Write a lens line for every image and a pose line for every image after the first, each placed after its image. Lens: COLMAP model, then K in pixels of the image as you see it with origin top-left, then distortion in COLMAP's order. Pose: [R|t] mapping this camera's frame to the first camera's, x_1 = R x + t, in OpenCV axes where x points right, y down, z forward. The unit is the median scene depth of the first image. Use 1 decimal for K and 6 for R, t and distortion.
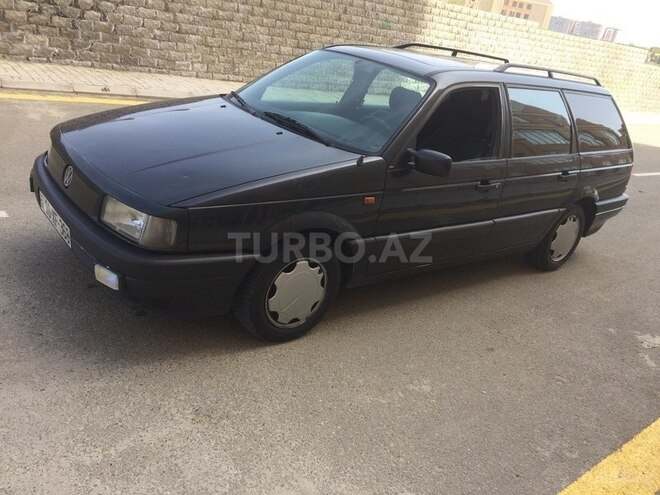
lens RADIAL K [[567.9, 0, 326.3], [0, 567.9, 247.9], [0, 0, 1]] dist [0.015341, -0.009488]
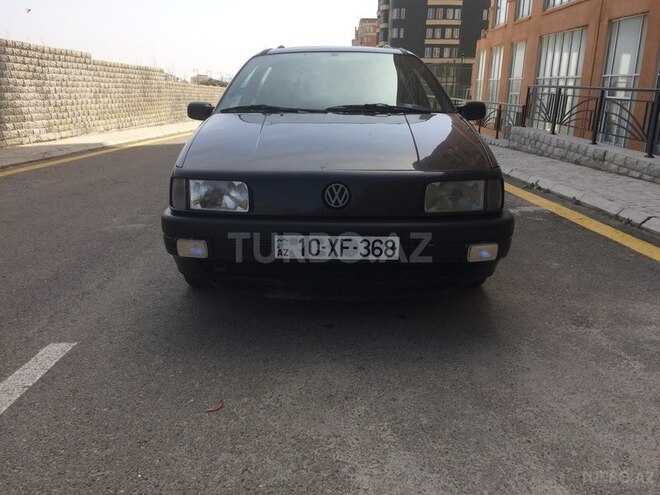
lens RADIAL K [[567.9, 0, 328.9], [0, 567.9, 247.0], [0, 0, 1]] dist [0.015341, -0.009488]
pose [[0.626808, -0.357155, 0.692497, -1.140860], [0.396875, 0.911172, 0.110709, -0.161604], [-0.670524, 0.205441, 0.712875, 0.423538]]
